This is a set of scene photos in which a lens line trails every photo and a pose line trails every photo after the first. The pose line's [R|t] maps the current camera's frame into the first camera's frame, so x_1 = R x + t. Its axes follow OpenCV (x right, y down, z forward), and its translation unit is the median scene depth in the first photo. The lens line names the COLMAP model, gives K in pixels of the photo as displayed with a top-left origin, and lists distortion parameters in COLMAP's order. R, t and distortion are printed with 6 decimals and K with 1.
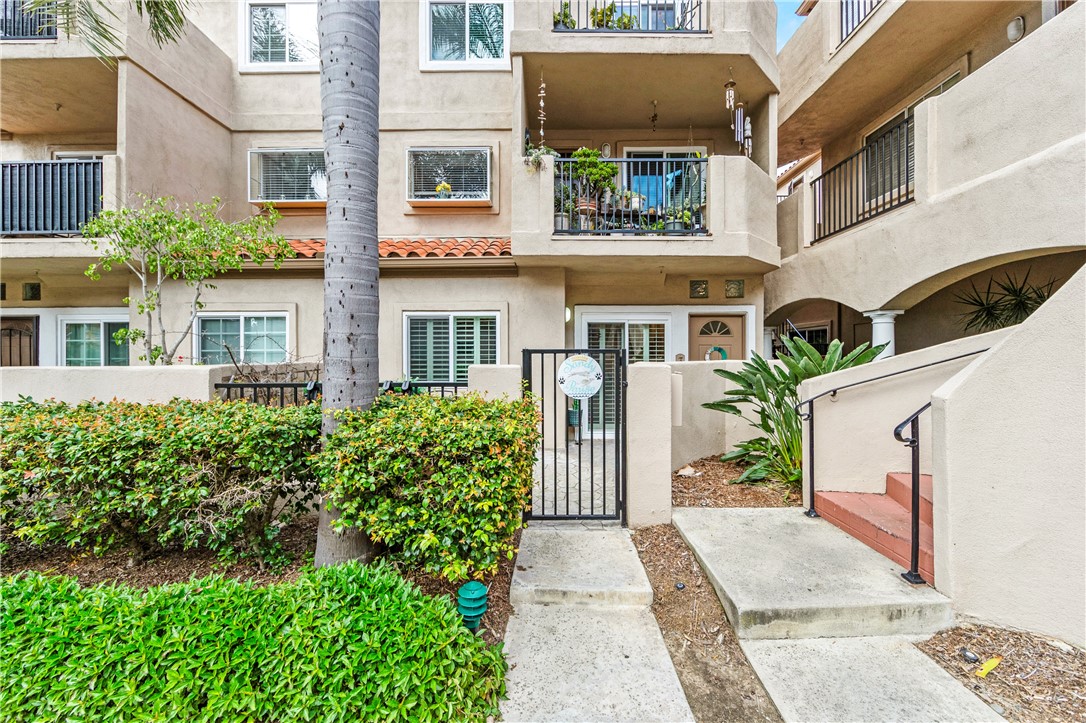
lens RADIAL K [[449.5, 0, 548.4], [0, 449.5, 351.7], [0, 0, 1]] dist [-0.000649, -0.000023]
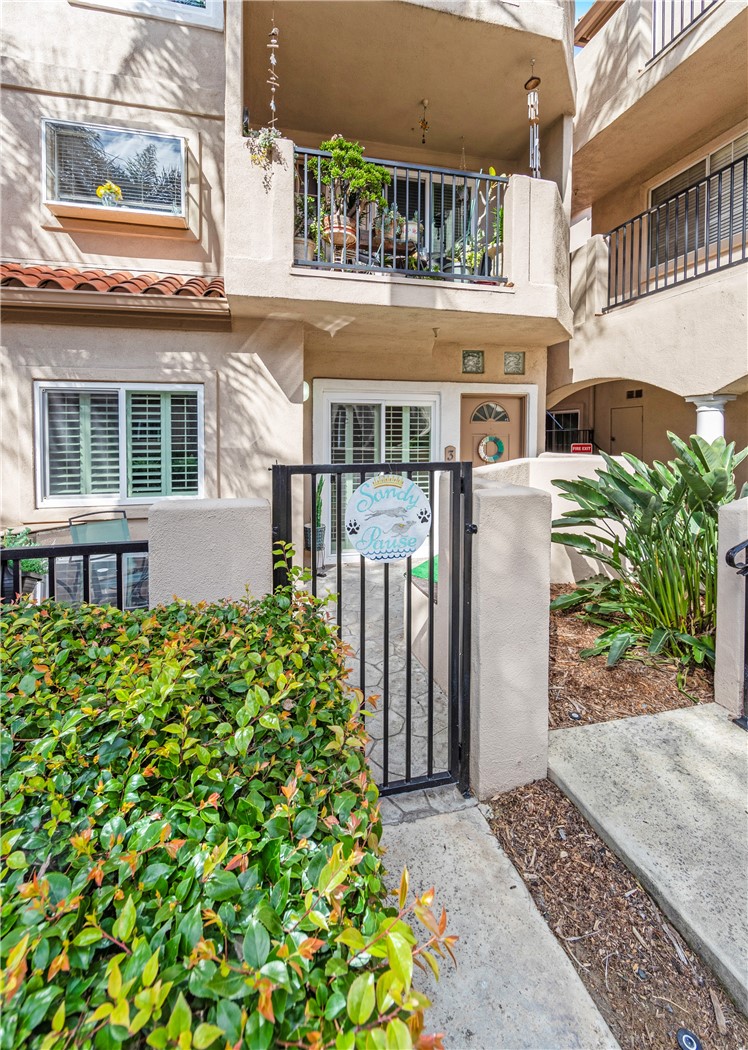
lens RADIAL K [[492.1, 0, 371.3], [0, 492.1, 440.9], [0, 0, 1]] dist [-0.000821, -0.000017]
pose [[0.971085, -0.002578, 0.238720, -0.045948], [-0.002027, 0.999817, 0.019044, -0.023824], [-0.238726, -0.018977, 0.970902, 0.268823]]
